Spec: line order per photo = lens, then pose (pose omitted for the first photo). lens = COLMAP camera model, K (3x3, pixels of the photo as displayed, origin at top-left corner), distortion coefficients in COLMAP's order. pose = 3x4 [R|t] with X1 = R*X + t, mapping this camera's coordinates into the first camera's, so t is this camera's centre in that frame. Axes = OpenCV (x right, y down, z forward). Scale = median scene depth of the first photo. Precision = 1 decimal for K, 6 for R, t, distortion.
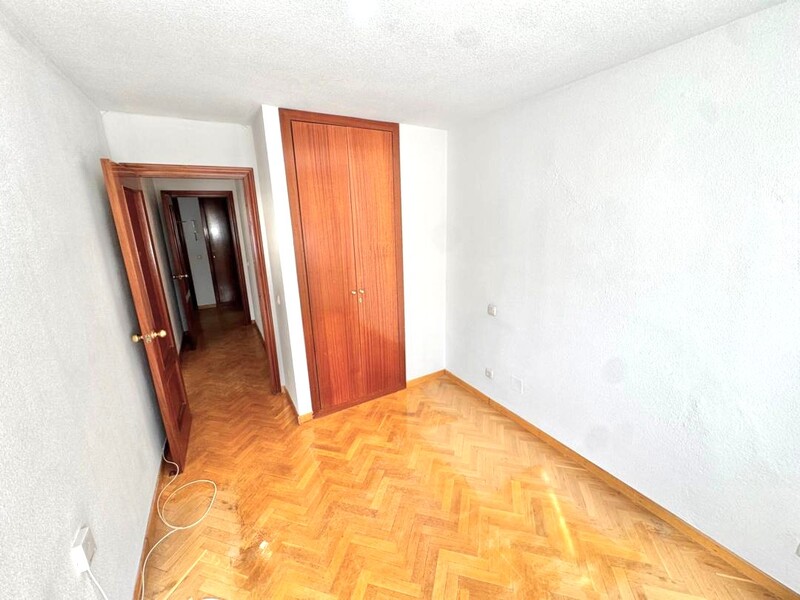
lens RADIAL K [[321.6, 0, 399.1], [0, 321.6, 299.0], [0, 0, 1]] dist [-0.003257, -0.000014]
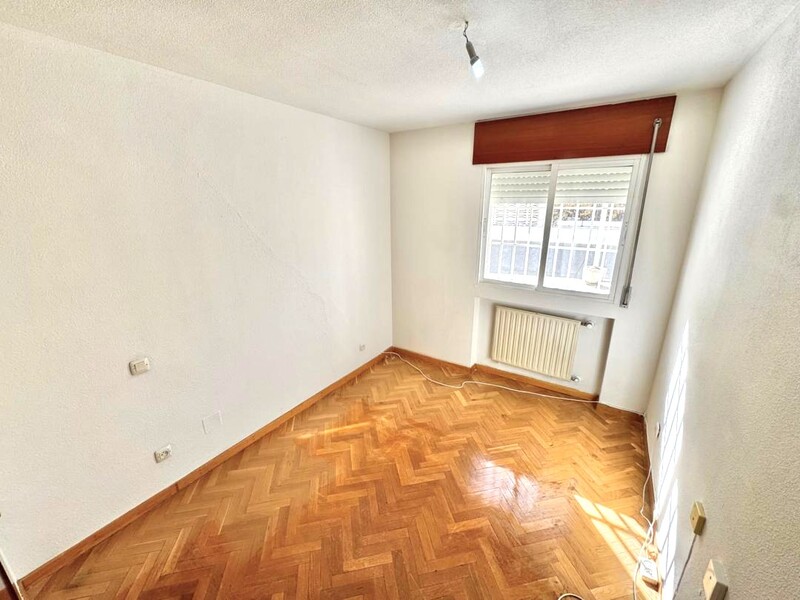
lens RADIAL K [[321.6, 0, 405.5], [0, 321.6, 307.1], [0, 0, 1]] dist [-0.003257, -0.000014]
pose [[-0.465622, -0.243950, 0.850697, -0.686381], [0.241718, 0.889649, 0.387423, -0.272776], [-0.851334, 0.386021, -0.355273, 1.053535]]
